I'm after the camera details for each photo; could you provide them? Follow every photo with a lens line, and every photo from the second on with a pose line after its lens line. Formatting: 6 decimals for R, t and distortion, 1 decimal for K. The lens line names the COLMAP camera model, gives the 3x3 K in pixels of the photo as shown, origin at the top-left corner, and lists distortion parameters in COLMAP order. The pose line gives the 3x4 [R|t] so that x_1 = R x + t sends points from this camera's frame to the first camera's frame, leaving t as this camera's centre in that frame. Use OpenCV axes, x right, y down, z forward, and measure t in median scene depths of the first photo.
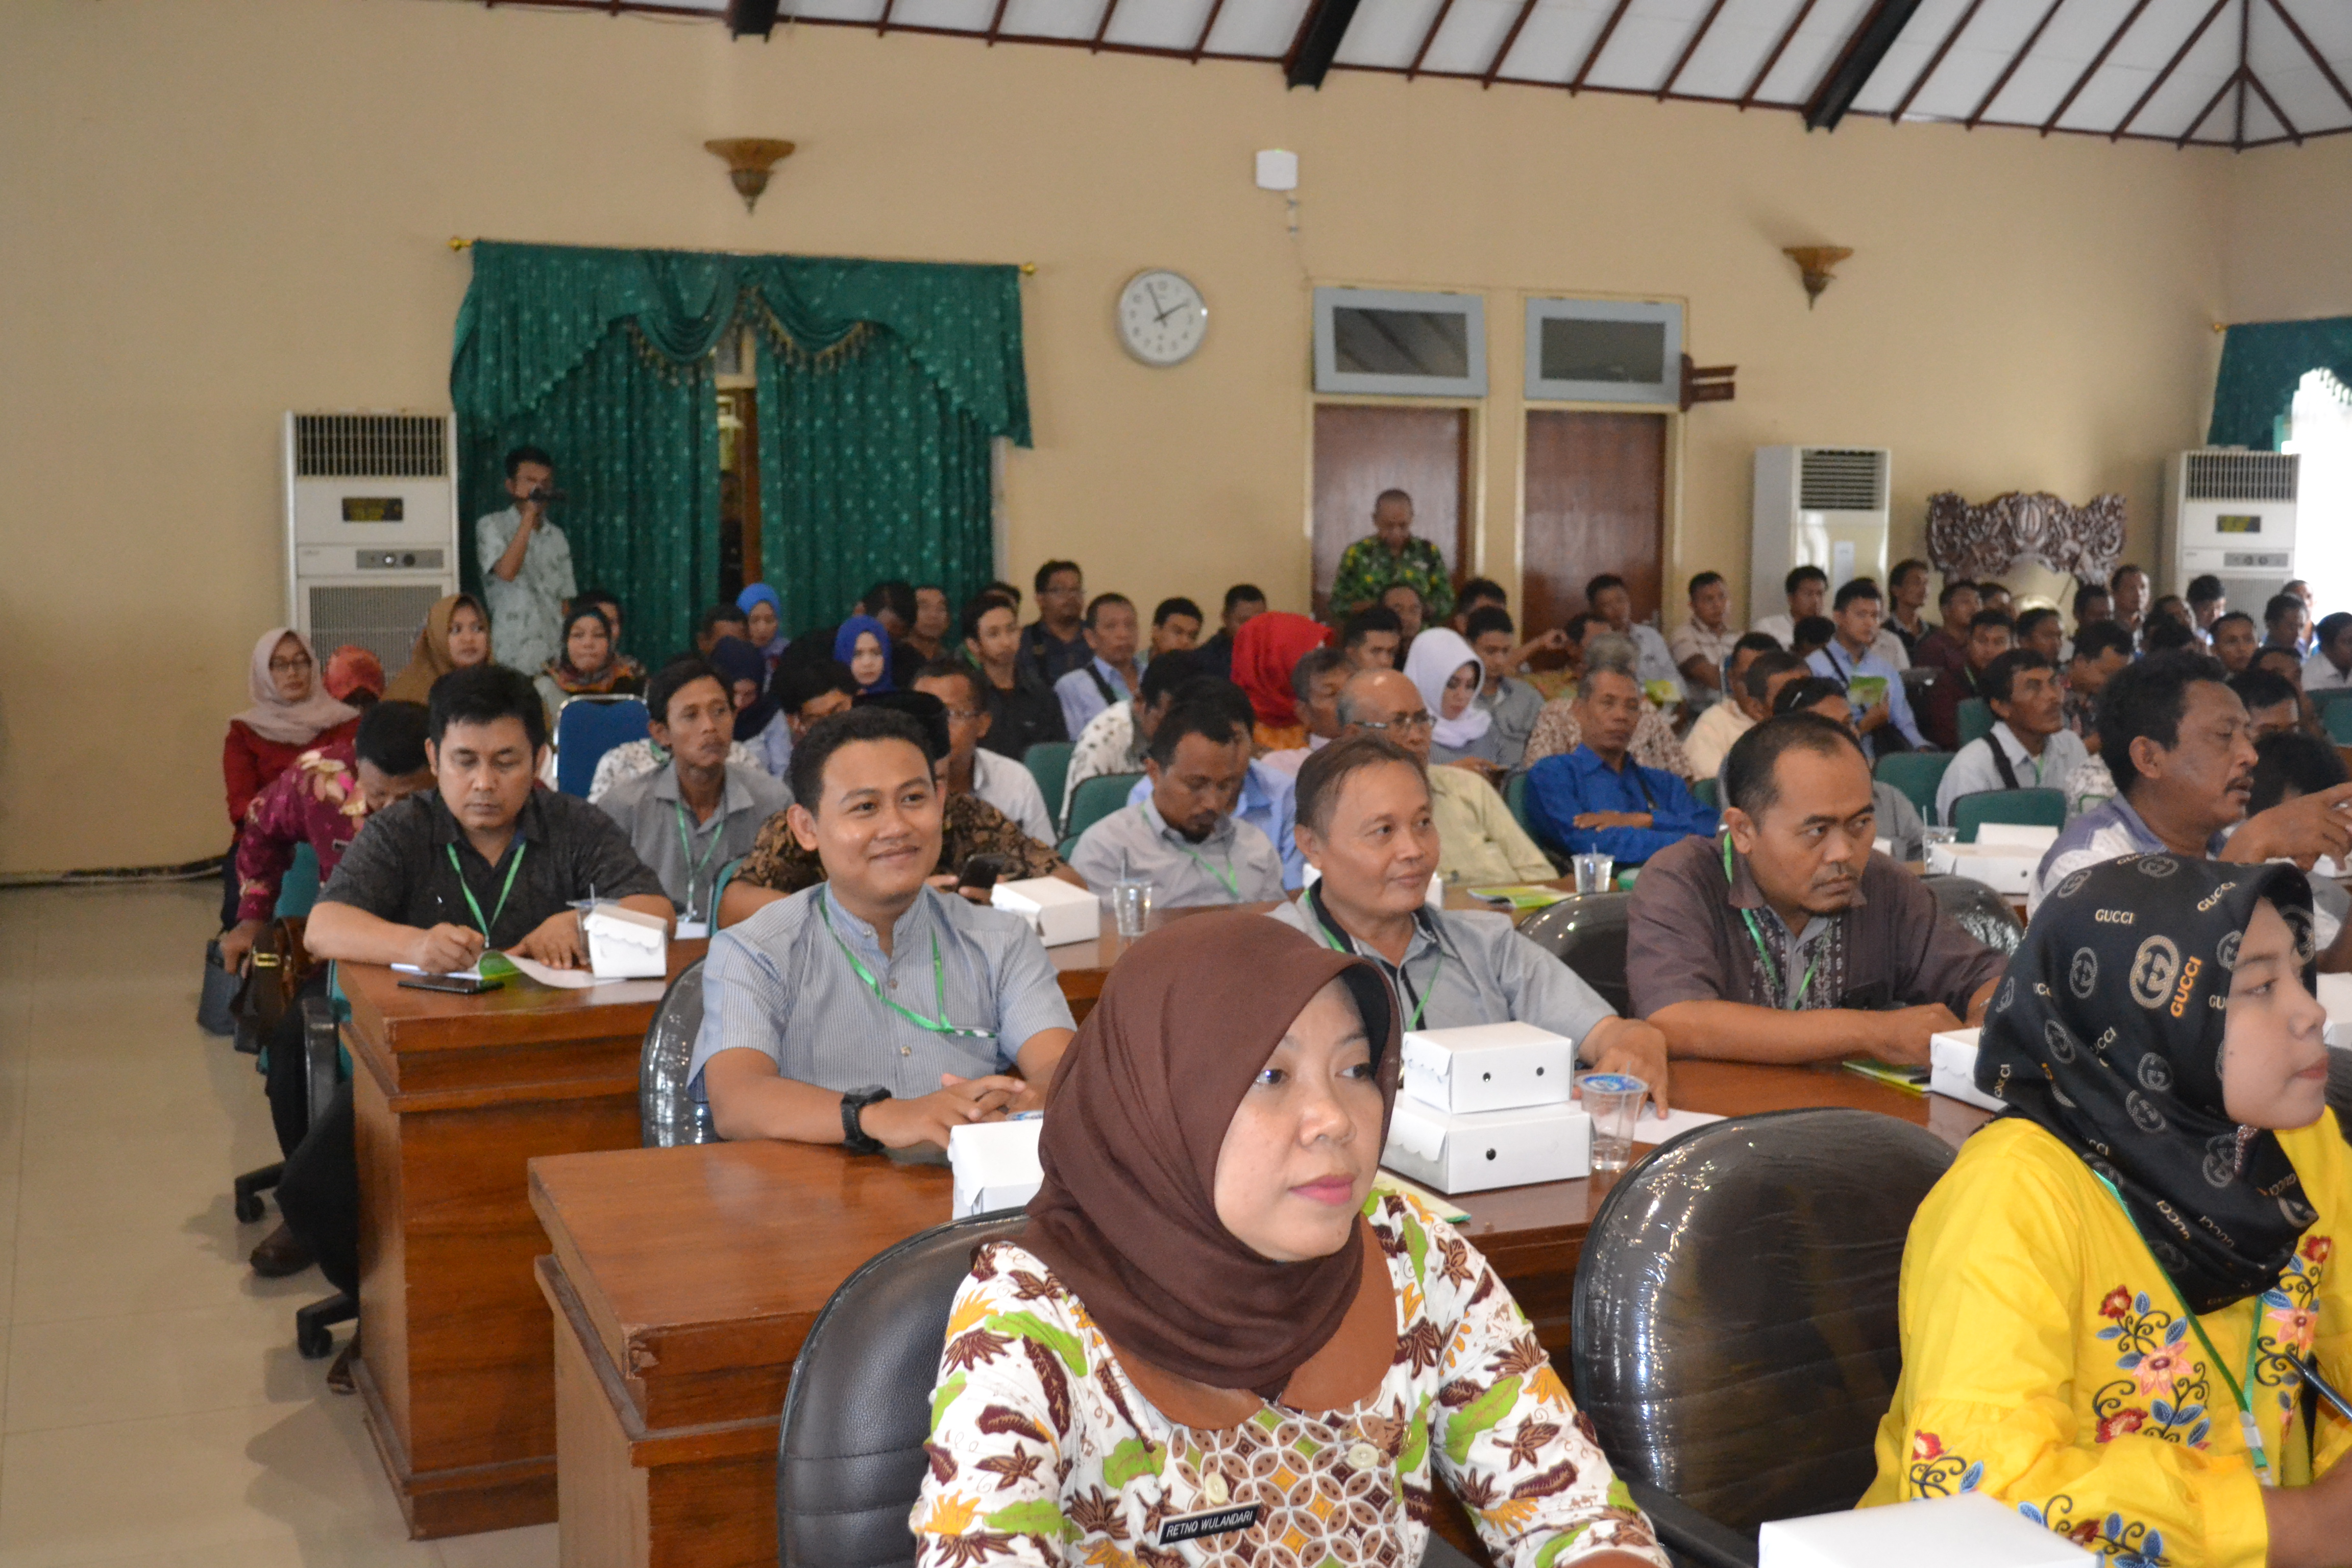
lens RADIAL K [[2729.5, 0, 1207.8], [0, 2729.5, 739.6], [0, 0, 1]] dist [-0.028365, 0.000000]
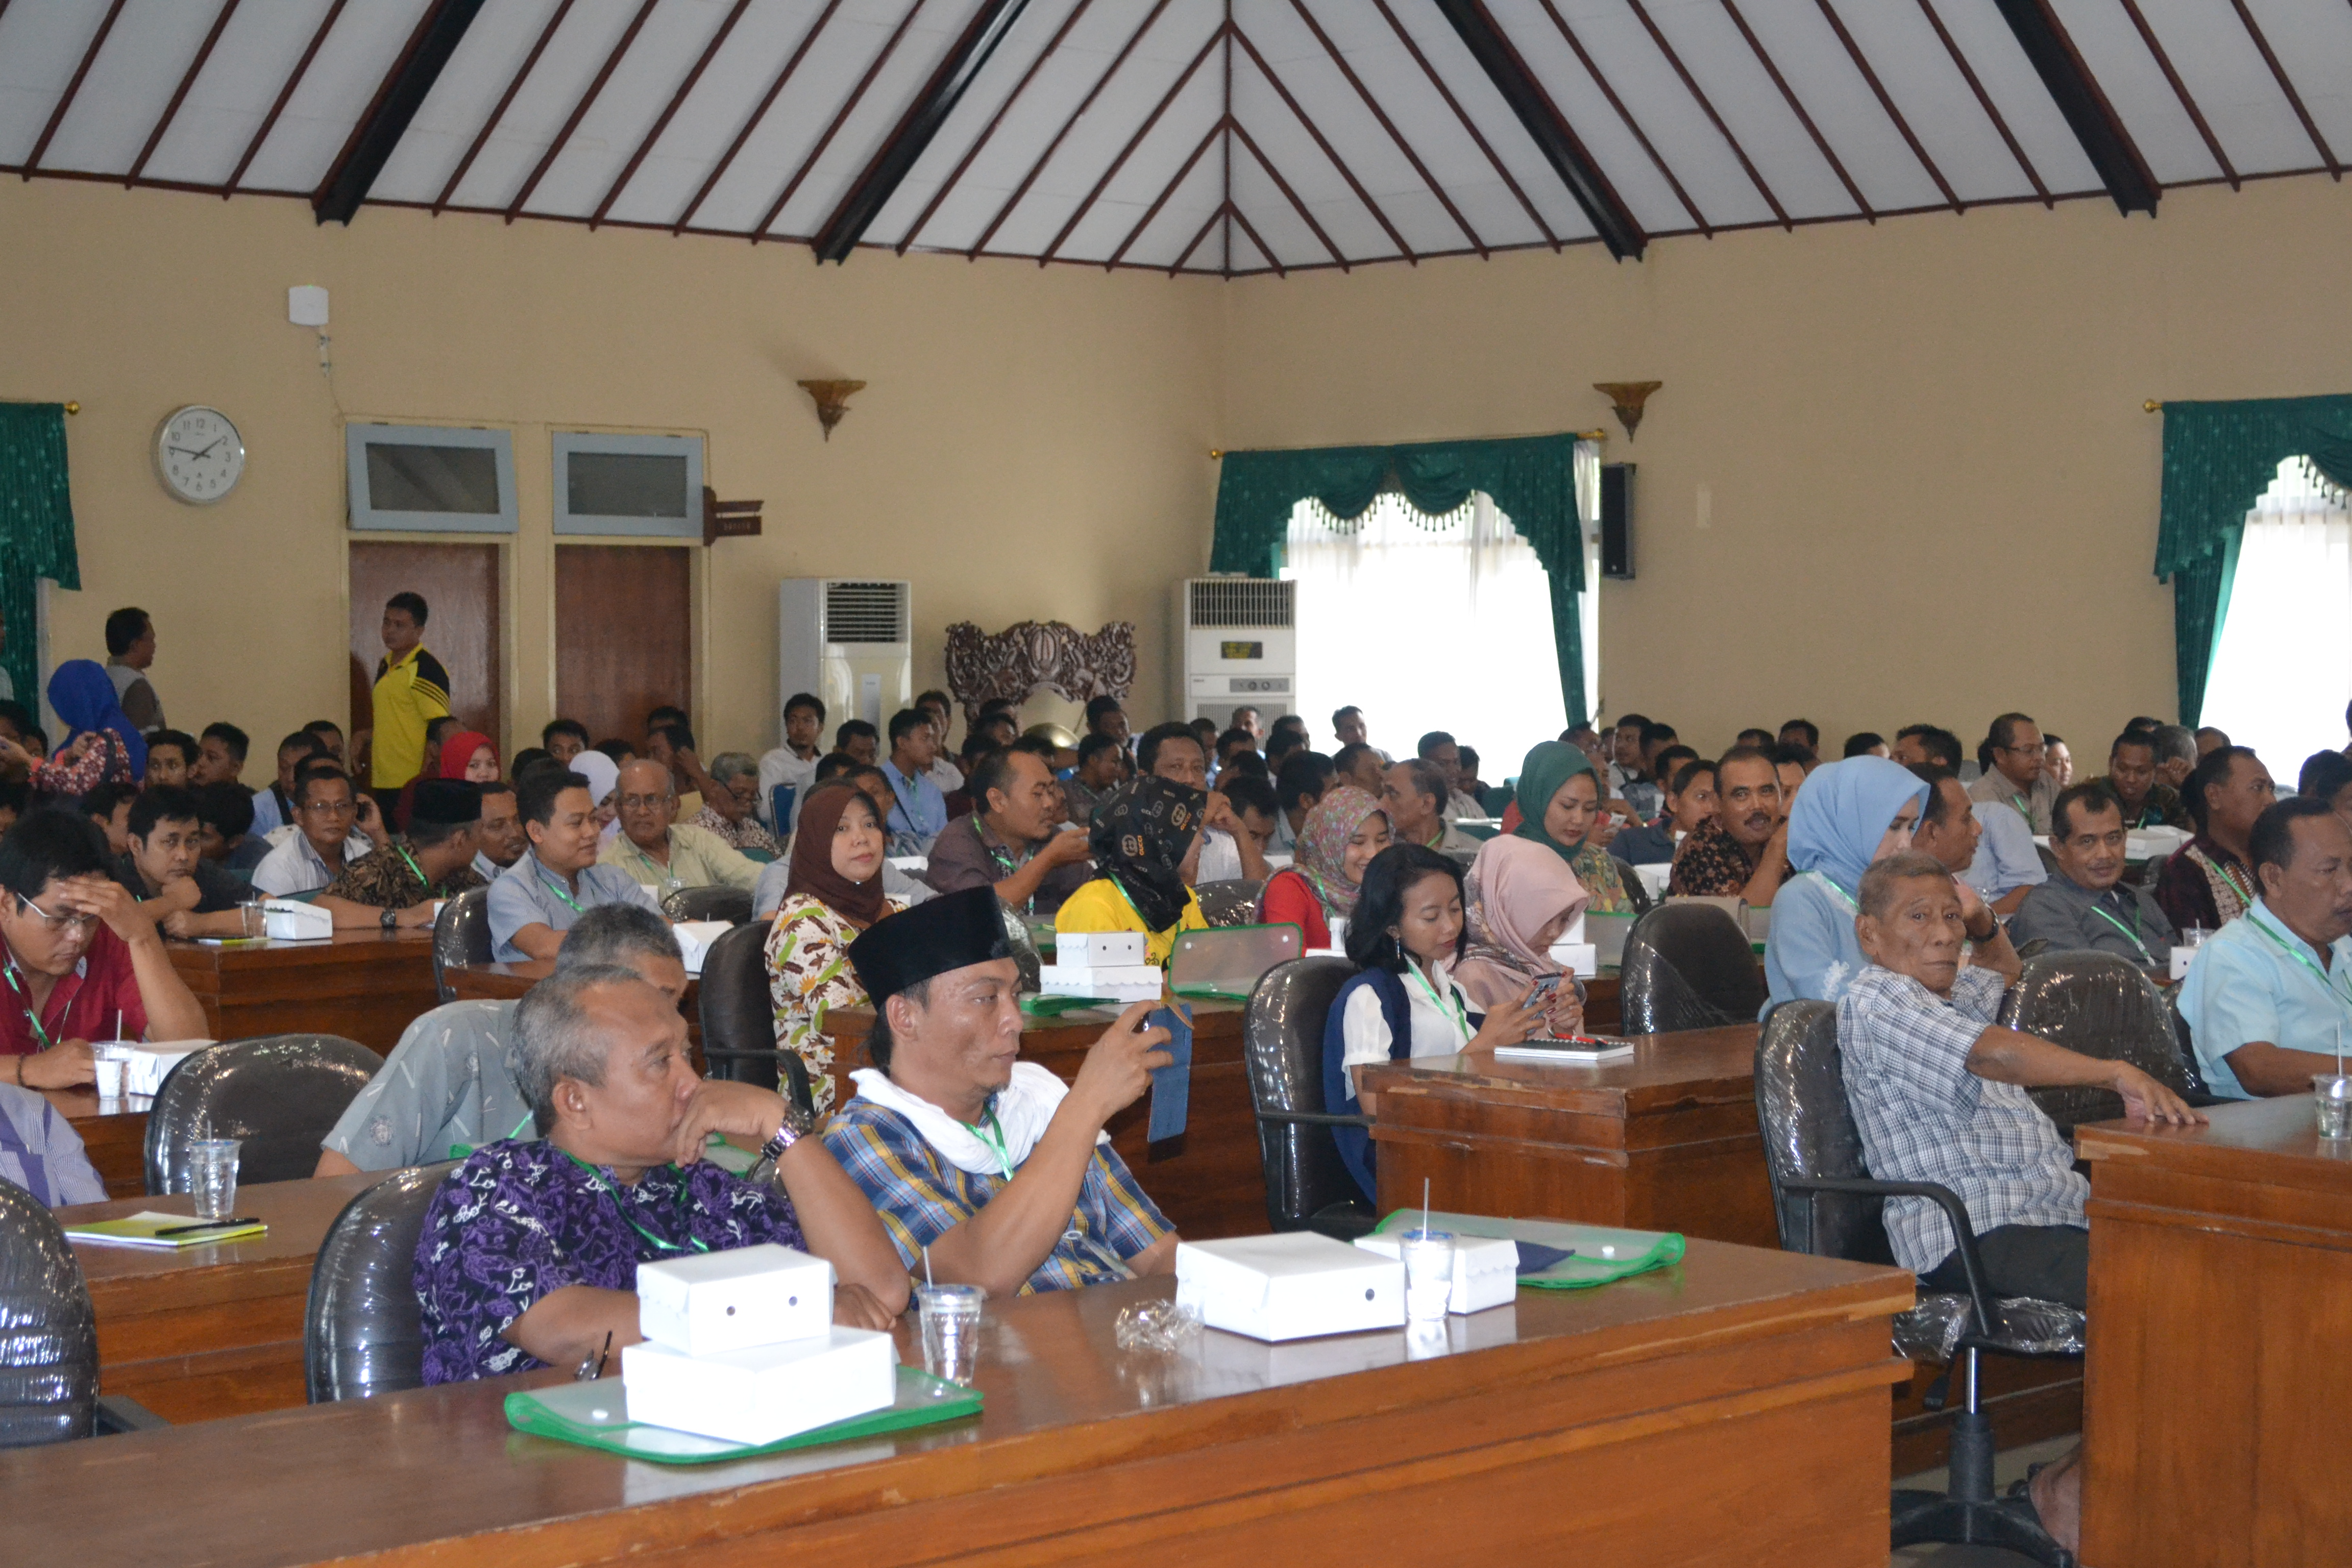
lens RADIAL K [[4141.1, 0, 1176.2], [0, 4141.1, 785.1], [0, 0, 1]] dist [0.179621, 0.000000]
pose [[0.942039, -0.025638, 0.334522, -0.169923], [0.042603, 0.998146, -0.043476, 0.038939], [-0.332787, 0.055208, 0.941385, -0.465608]]
